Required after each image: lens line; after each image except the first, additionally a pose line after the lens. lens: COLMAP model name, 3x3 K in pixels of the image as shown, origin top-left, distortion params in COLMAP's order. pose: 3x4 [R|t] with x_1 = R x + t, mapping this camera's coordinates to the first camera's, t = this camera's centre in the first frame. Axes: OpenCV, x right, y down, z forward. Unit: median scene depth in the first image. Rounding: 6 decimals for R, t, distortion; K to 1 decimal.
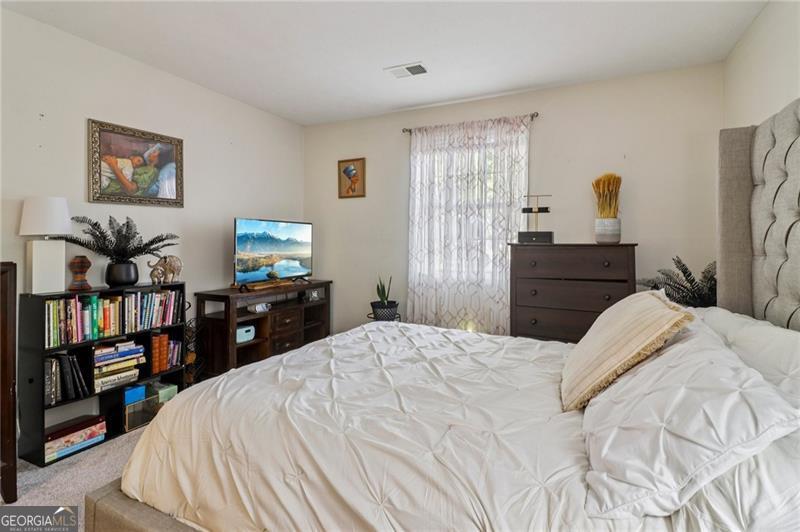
lens RADIAL K [[391.6, 0, 380.1], [0, 391.6, 231.5], [0, 0, 1]] dist [-0.013876, -0.000539]
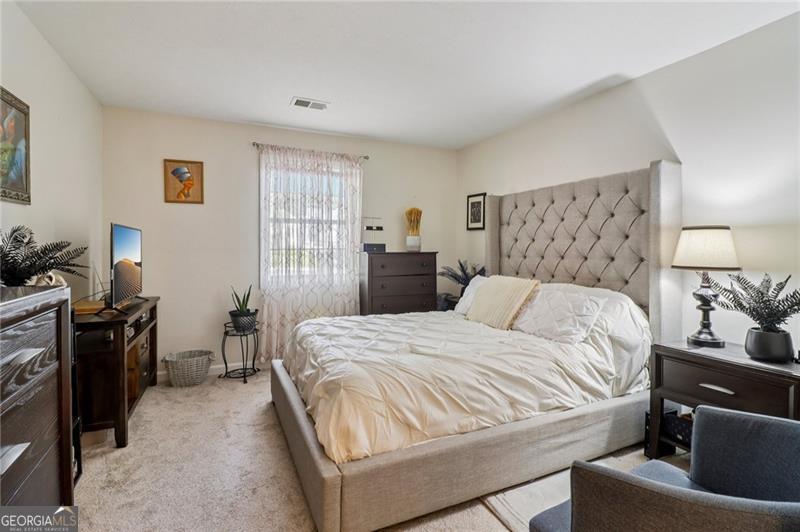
lens RADIAL K [[391.6, 0, 398.0], [0, 391.6, 253.8], [0, 0, 1]] dist [-0.013876, -0.000539]
pose [[0.624390, -0.009343, 0.781057, -0.568605], [-0.018777, 0.999460, 0.026966, -0.002562], [-0.780887, -0.031503, 0.623877, 0.050465]]
